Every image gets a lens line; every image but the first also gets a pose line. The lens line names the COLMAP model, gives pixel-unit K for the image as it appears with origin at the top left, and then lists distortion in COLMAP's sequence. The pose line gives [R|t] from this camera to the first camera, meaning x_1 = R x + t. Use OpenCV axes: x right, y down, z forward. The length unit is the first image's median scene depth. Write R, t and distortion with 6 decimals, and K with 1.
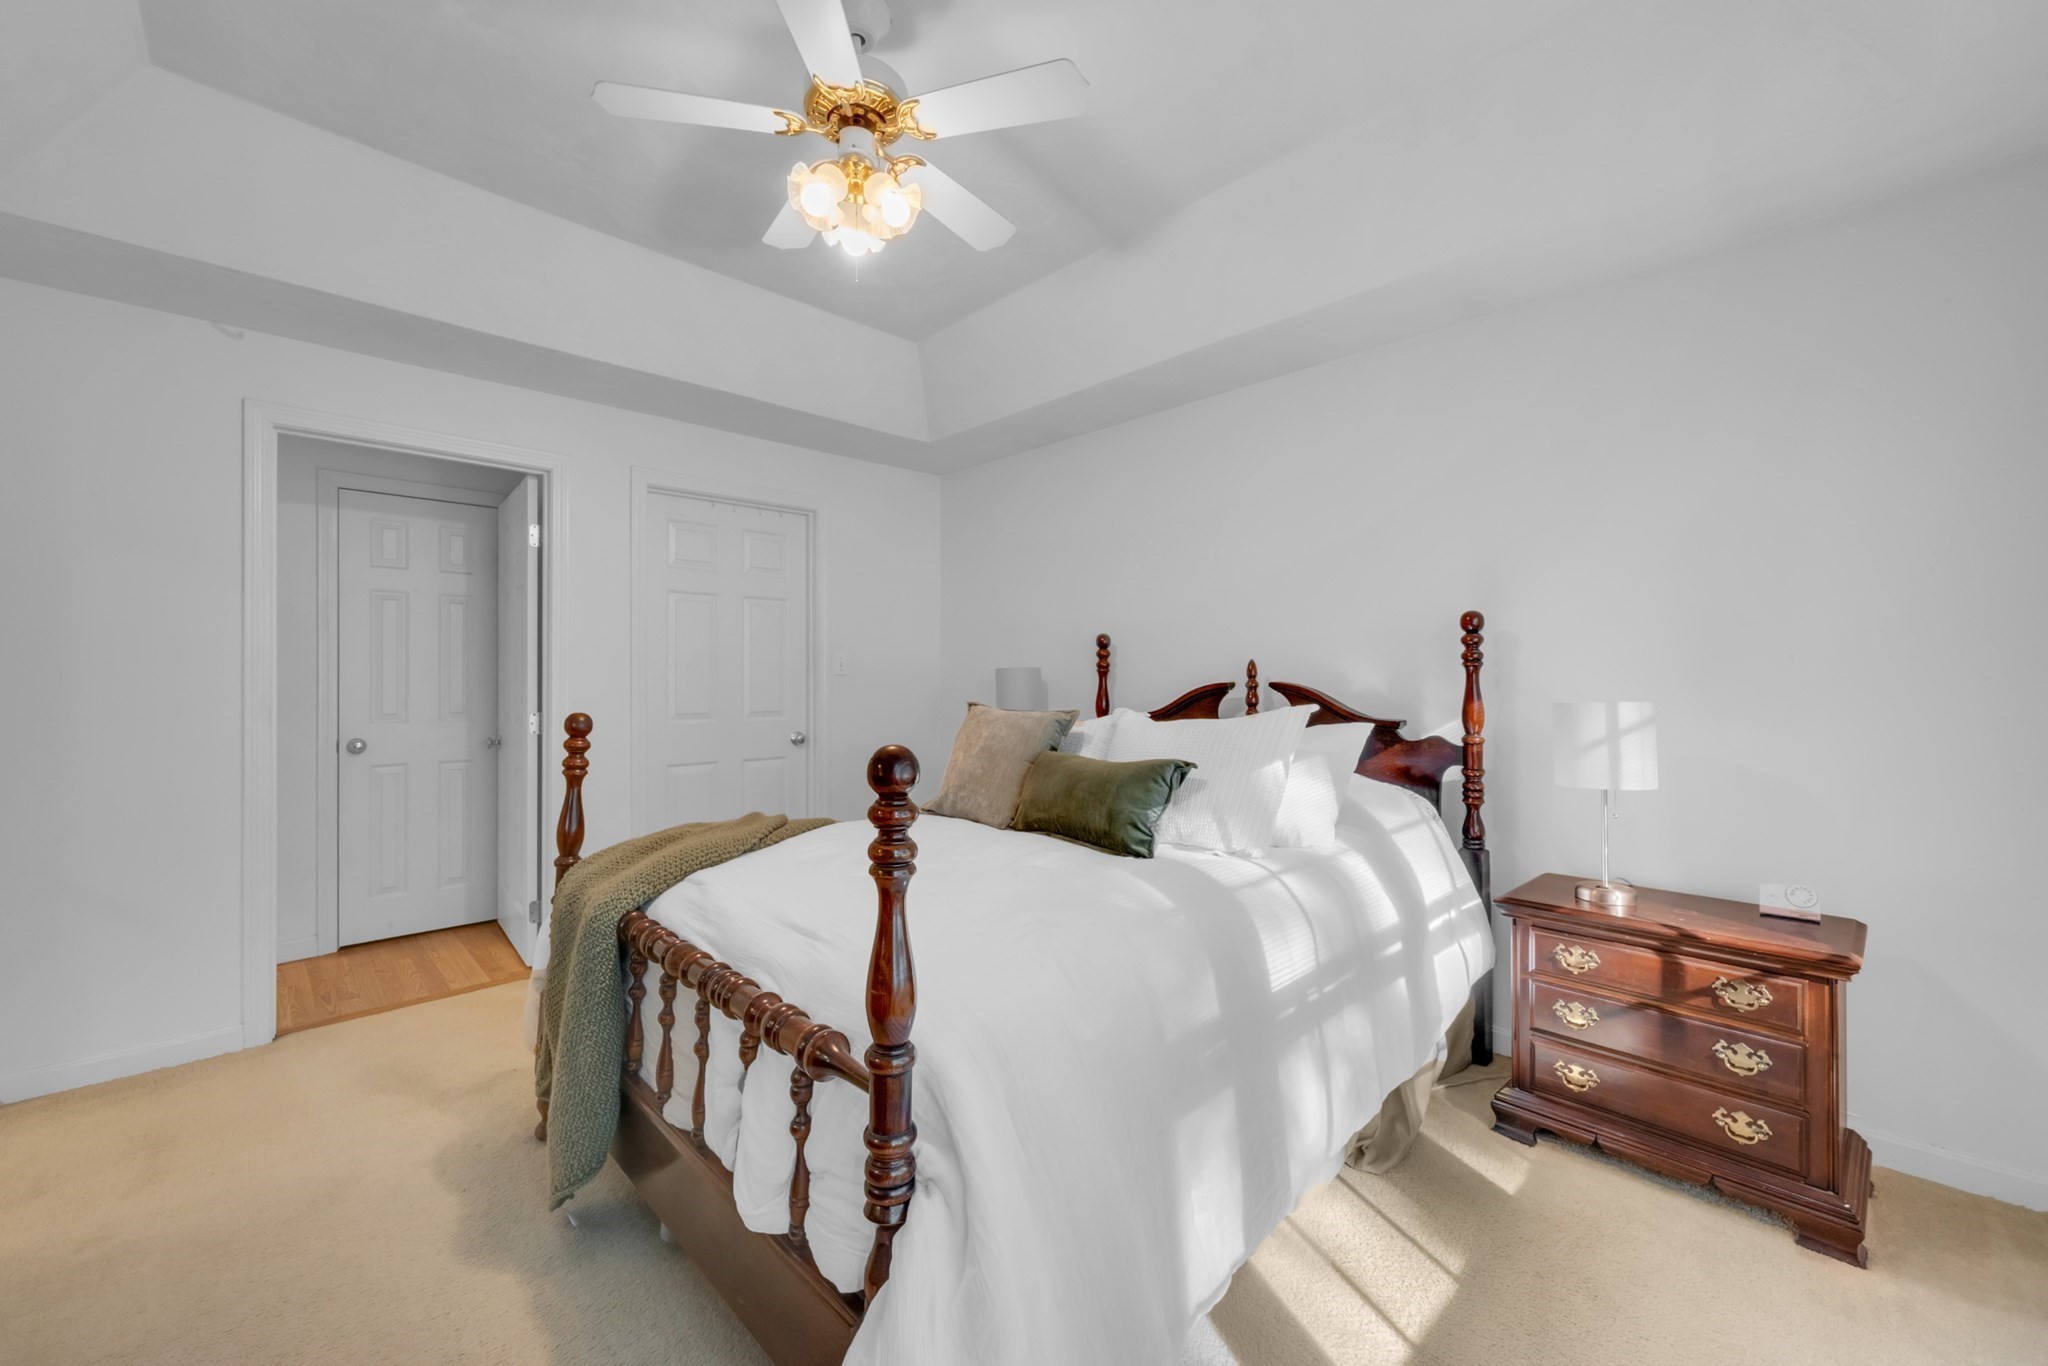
lens RADIAL K [[805.3, 0, 1017.1], [0, 805.3, 681.0], [0, 0, 1]] dist [0.000606, 0.000153]
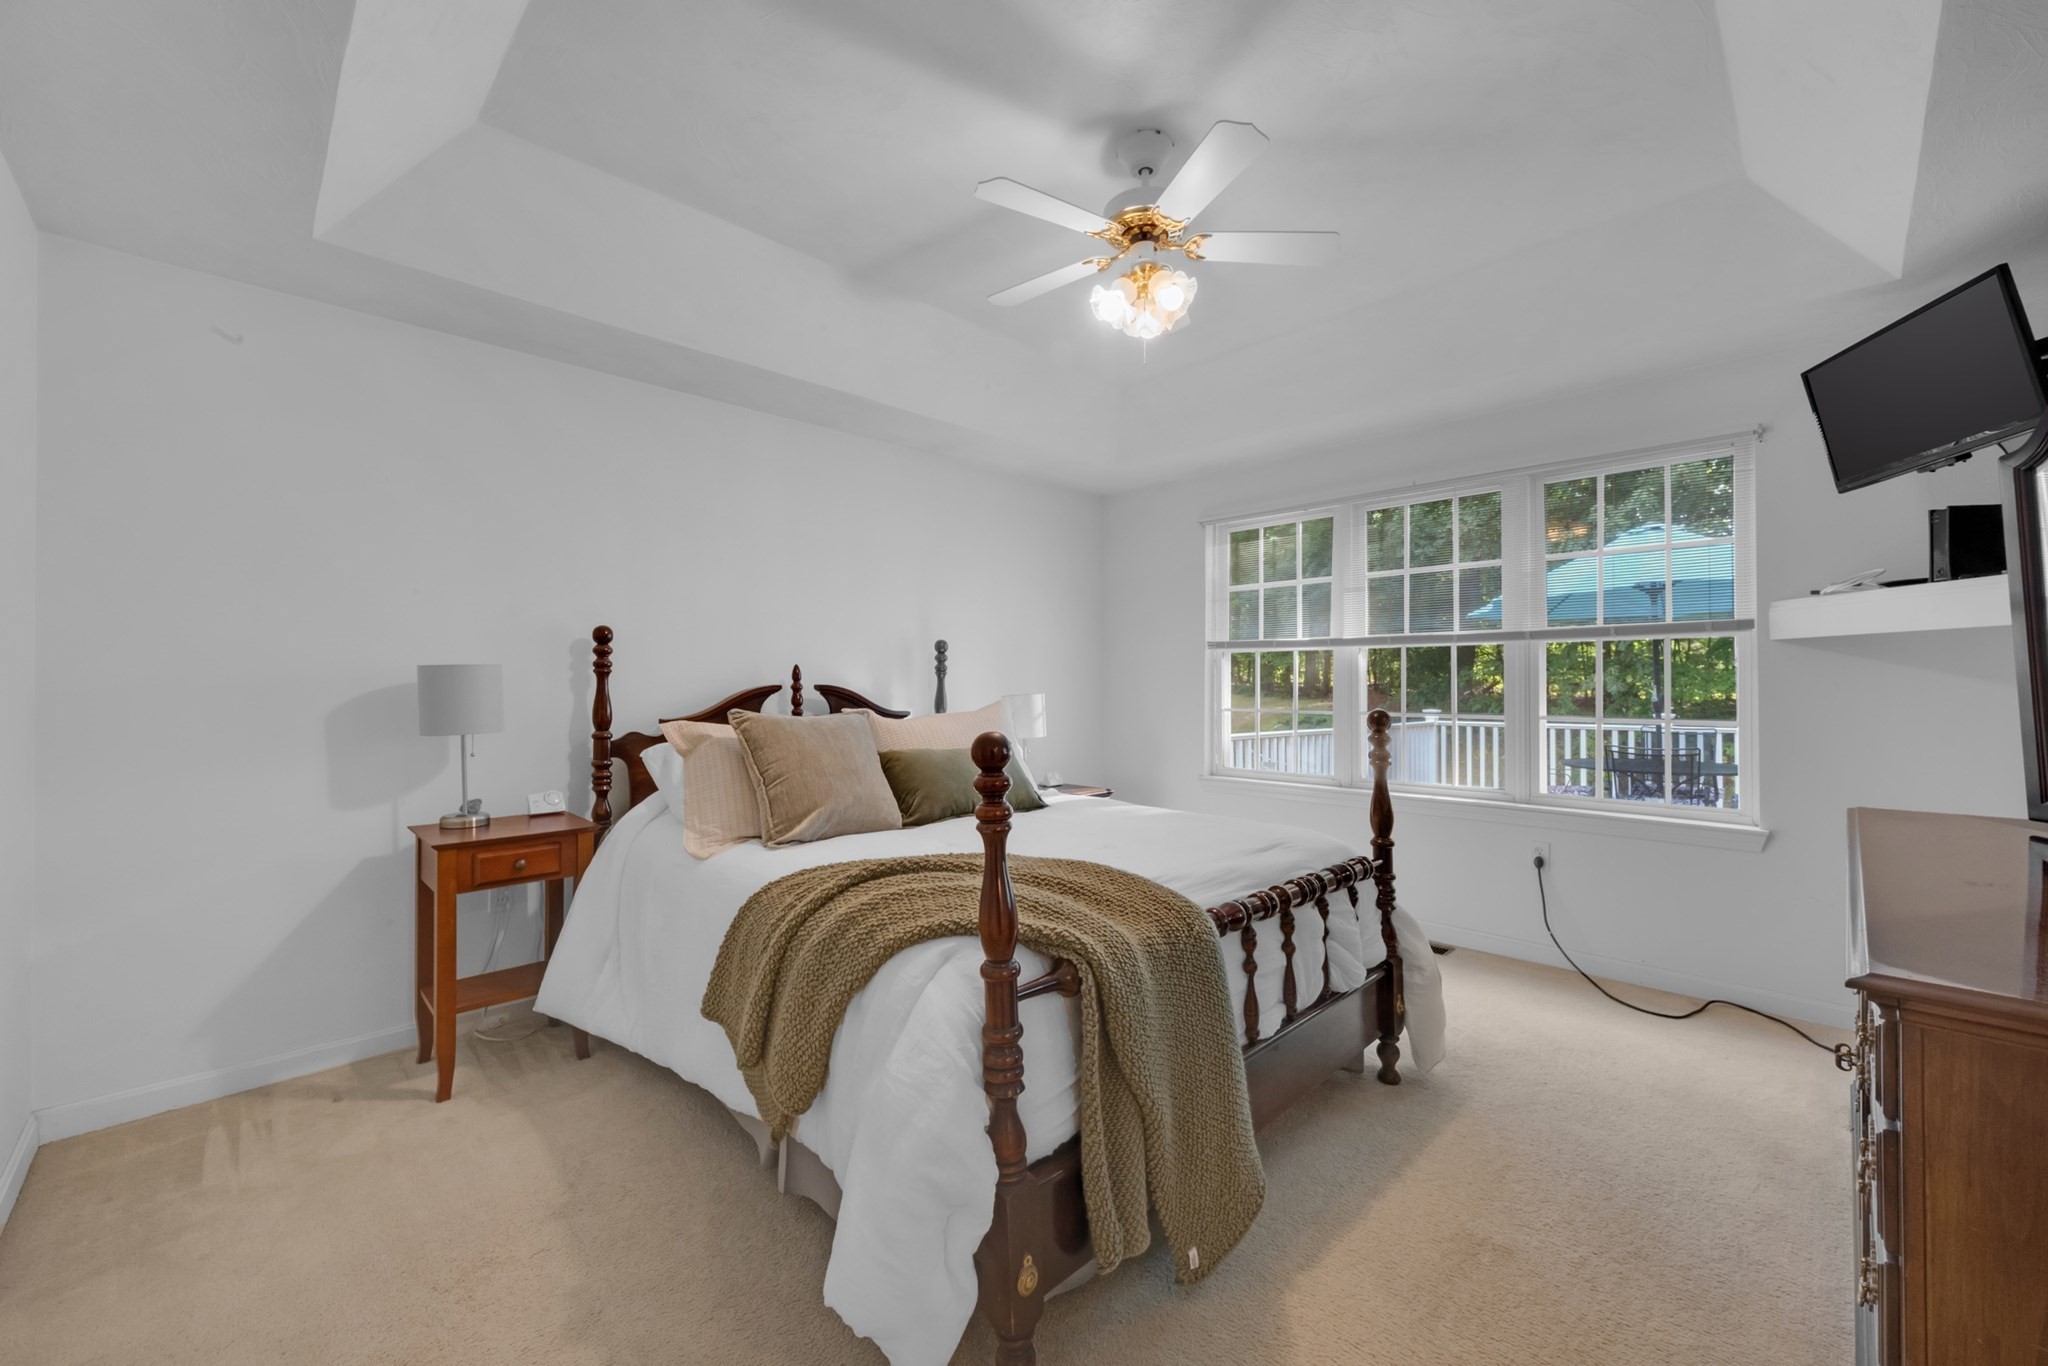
lens RADIAL K [[805.3, 0, 1016.7], [0, 805.3, 682.1], [0, 0, 1]] dist [0.000606, 0.000153]
pose [[0.000928, 0.008207, 0.999966, -0.828005], [0.007477, 0.999938, -0.008214, 0.009359], [-0.999972, 0.007485, 0.000867, 0.686778]]
